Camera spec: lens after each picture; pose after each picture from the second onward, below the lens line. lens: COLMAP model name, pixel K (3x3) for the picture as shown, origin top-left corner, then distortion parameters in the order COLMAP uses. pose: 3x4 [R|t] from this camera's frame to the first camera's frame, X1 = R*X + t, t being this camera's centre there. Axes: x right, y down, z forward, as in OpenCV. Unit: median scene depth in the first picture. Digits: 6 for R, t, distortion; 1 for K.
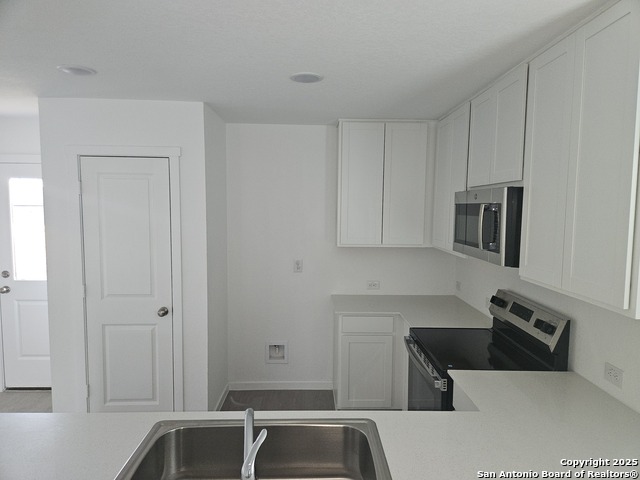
lens RADIAL K [[437.5, 0, 320.0], [0, 437.5, 240.0], [0, 0, 1]] dist [0.007943, 0.001113]
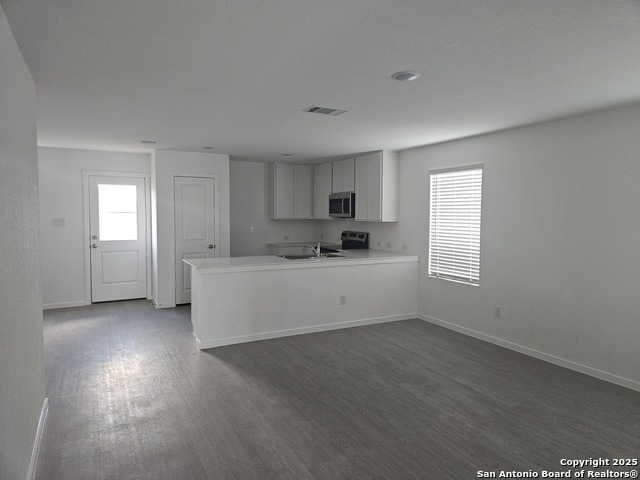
lens RADIAL K [[437.5, 0, 320.0], [0, 437.5, 240.0], [0, 0, 1]] dist [0.007943, 0.001113]
pose [[0.898544, -0.031580, 0.437747, -0.867582], [0.036827, 0.999316, -0.003499, 0.164801], [-0.437337, 0.019265, 0.899092, -1.306358]]
